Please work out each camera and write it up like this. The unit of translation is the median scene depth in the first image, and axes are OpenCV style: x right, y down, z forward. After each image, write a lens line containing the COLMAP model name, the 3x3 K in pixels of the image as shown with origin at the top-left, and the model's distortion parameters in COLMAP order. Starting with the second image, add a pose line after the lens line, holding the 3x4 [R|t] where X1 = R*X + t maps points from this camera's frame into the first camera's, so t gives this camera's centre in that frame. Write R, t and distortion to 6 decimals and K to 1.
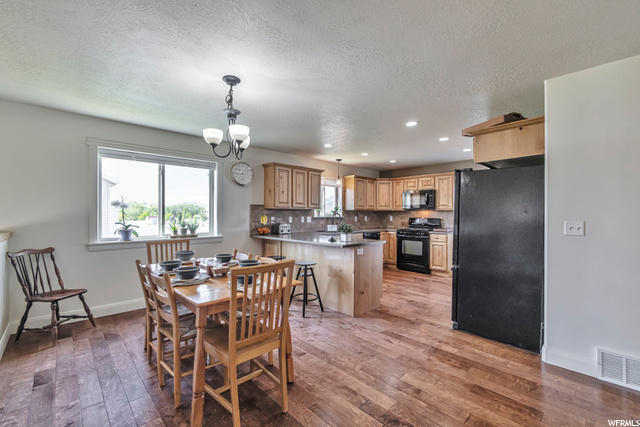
lens RADIAL K [[274.2, 0, 320.0], [0, 274.2, 213.5], [0, 0, 1]] dist [-0.001483, -0.000094]
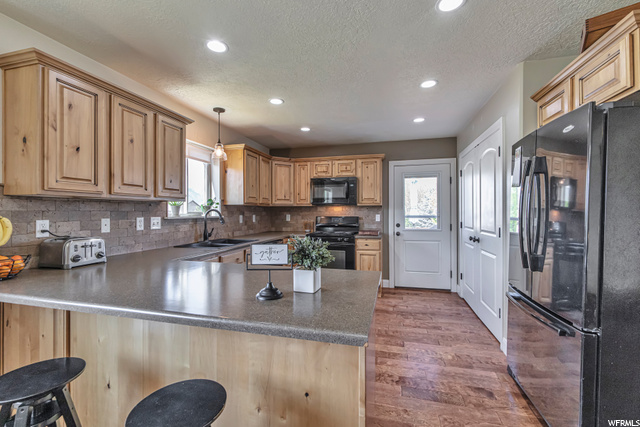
lens RADIAL K [[274.2, 0, 320.0], [0, 274.2, 213.5], [0, 0, 1]] dist [-0.001483, -0.000094]
pose [[0.852675, -0.007157, 0.522392, -0.044730], [0.002831, 0.999955, 0.009079, 0.001841], [-0.522433, -0.006262, 0.852657, 0.449563]]
